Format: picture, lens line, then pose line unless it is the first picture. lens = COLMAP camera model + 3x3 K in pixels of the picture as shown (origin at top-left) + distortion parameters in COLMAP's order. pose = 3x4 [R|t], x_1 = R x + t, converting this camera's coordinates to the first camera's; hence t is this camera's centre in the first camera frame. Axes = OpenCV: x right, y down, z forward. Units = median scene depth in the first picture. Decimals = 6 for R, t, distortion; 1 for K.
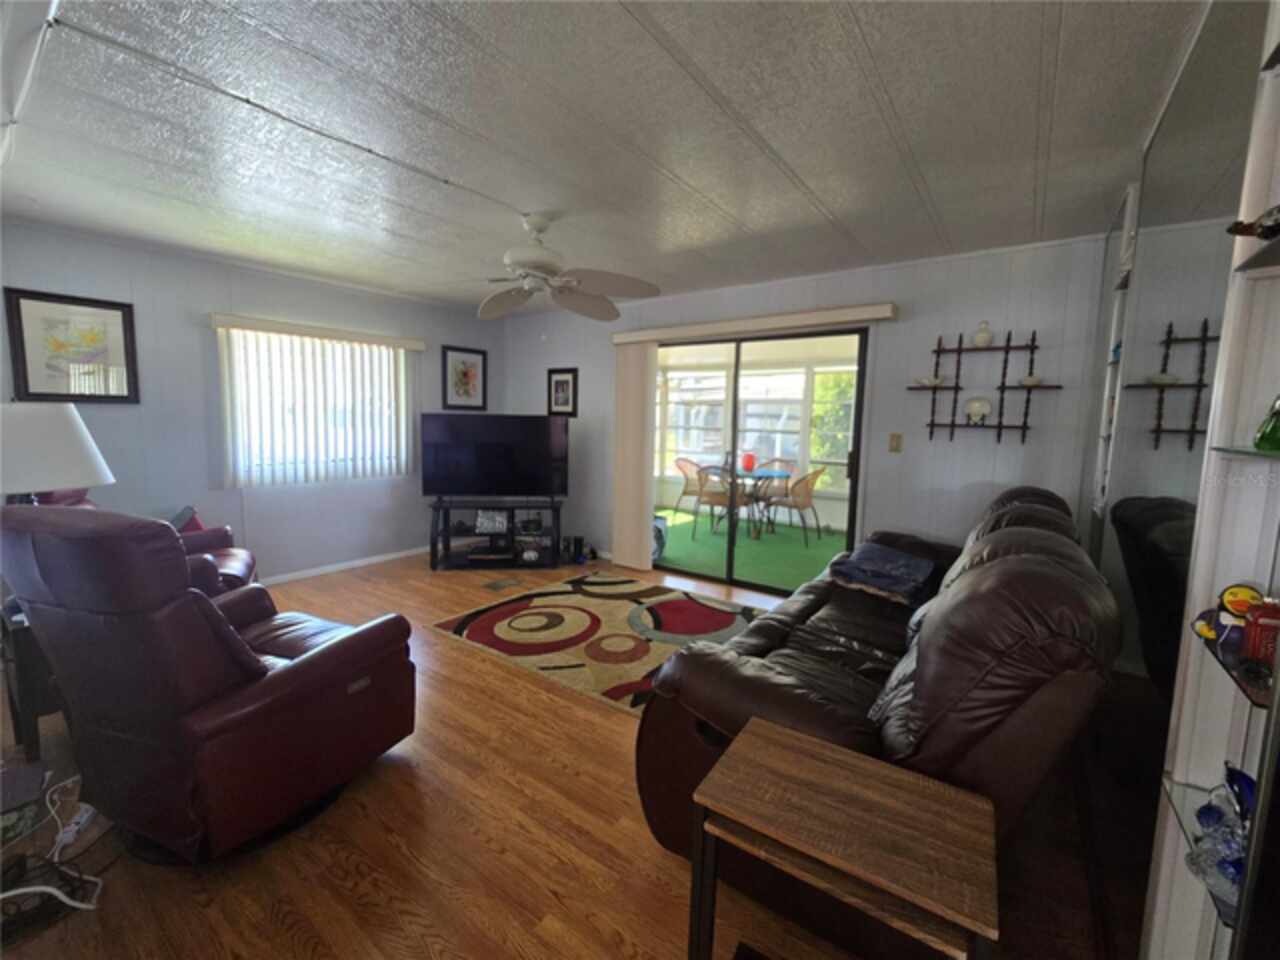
lens RADIAL K [[523.3, 0, 637.5], [0, 523.3, 473.5], [0, 0, 1]] dist [-0.006883, 0.000752]
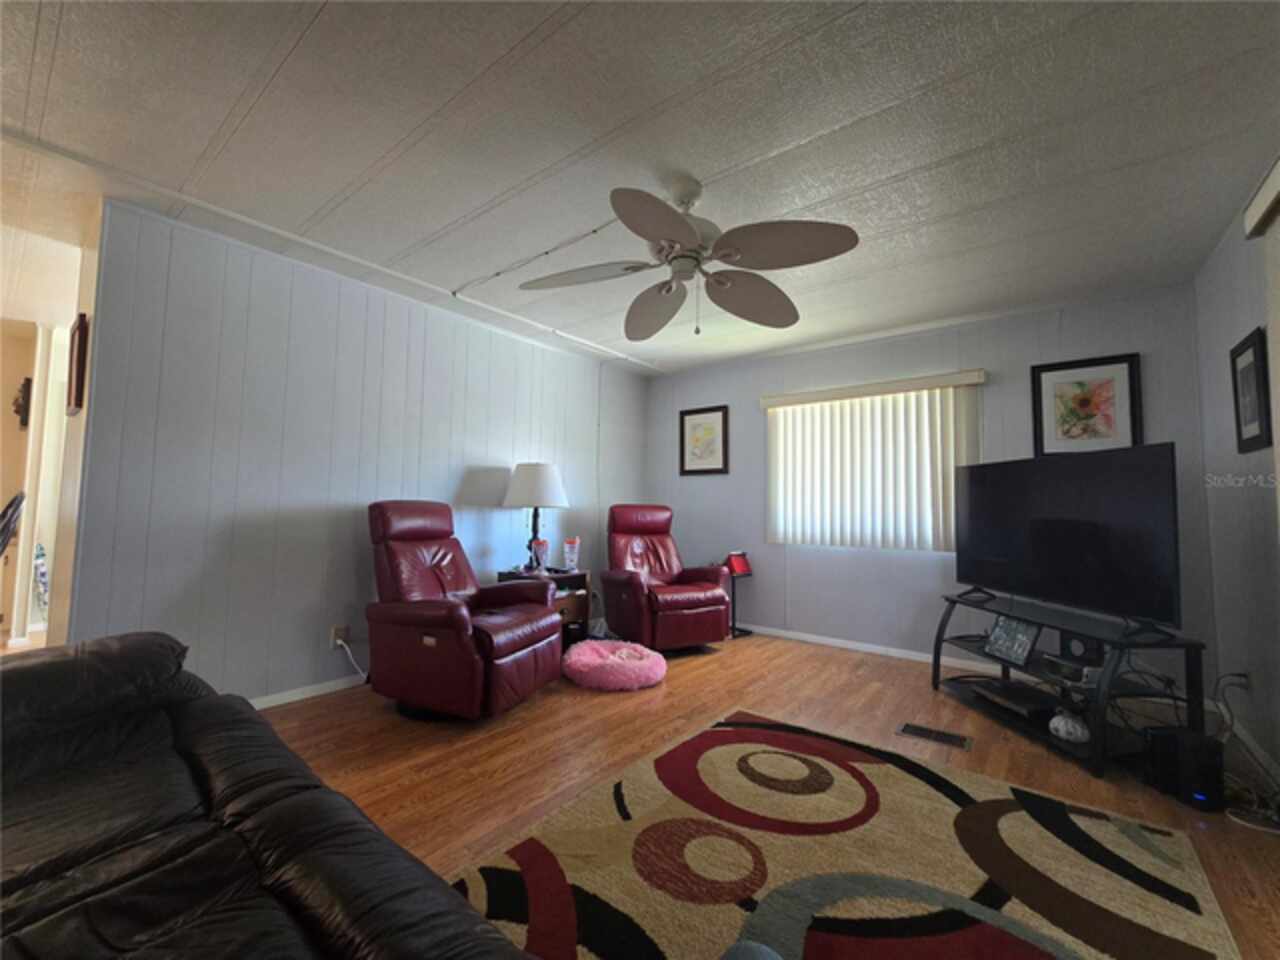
lens RADIAL K [[523.3, 0, 636.3], [0, 523.3, 476.7], [0, 0, 1]] dist [-0.006883, 0.000752]
pose [[-0.028327, -0.075475, -0.996745, 0.429323], [-0.117017, 0.990540, -0.071679, 0.003397], [0.992726, 0.114606, -0.036891, 0.769939]]
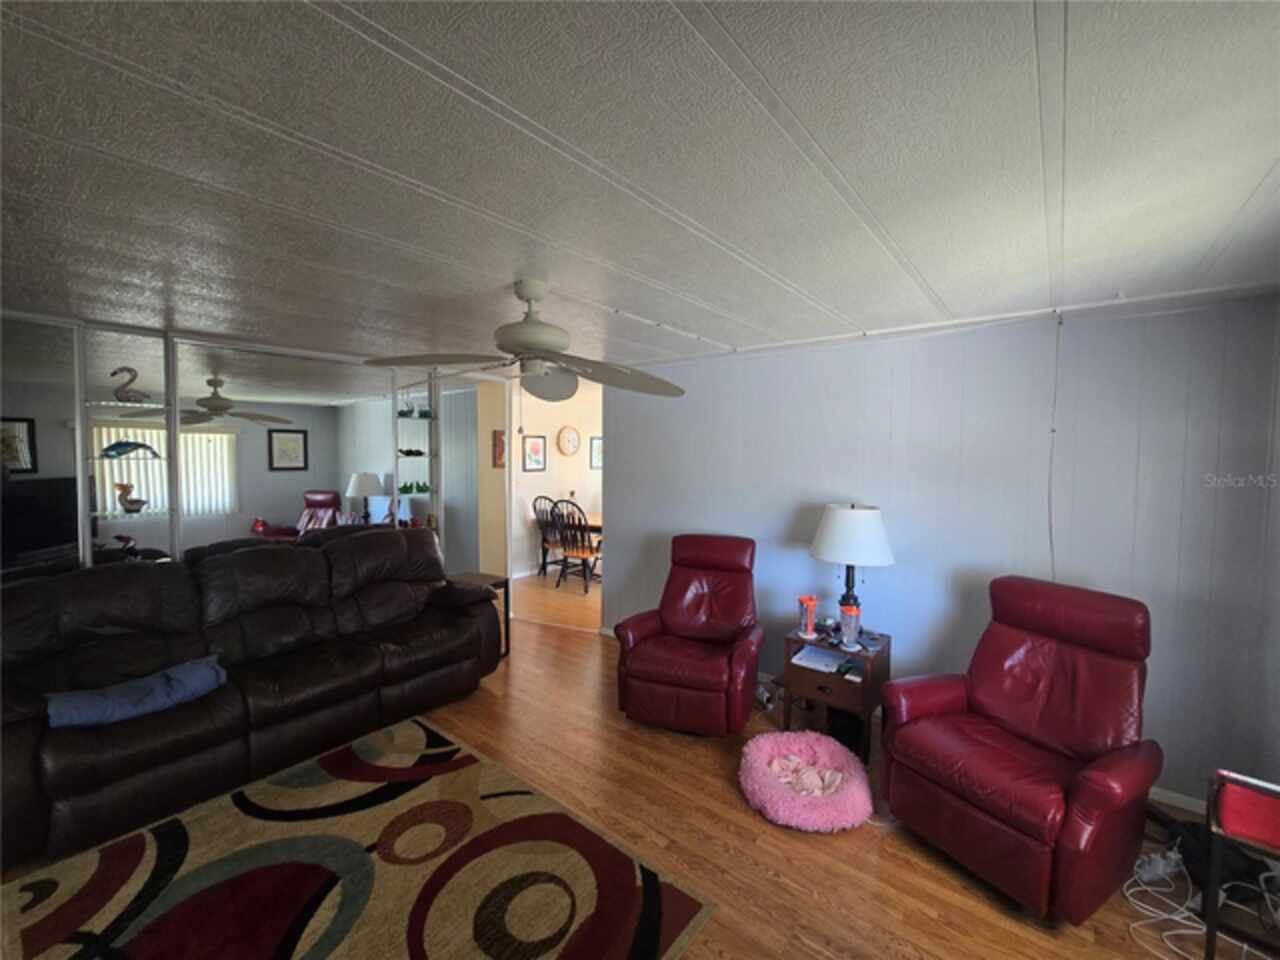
lens RADIAL K [[523.3, 0, 639.4], [0, 523.3, 477.4], [0, 0, 1]] dist [-0.006883, 0.000752]
pose [[-0.999272, -0.021702, 0.031379, -0.305451], [-0.016531, 0.987531, 0.156557, -0.255394], [-0.034385, 0.155924, -0.987170, 1.401299]]
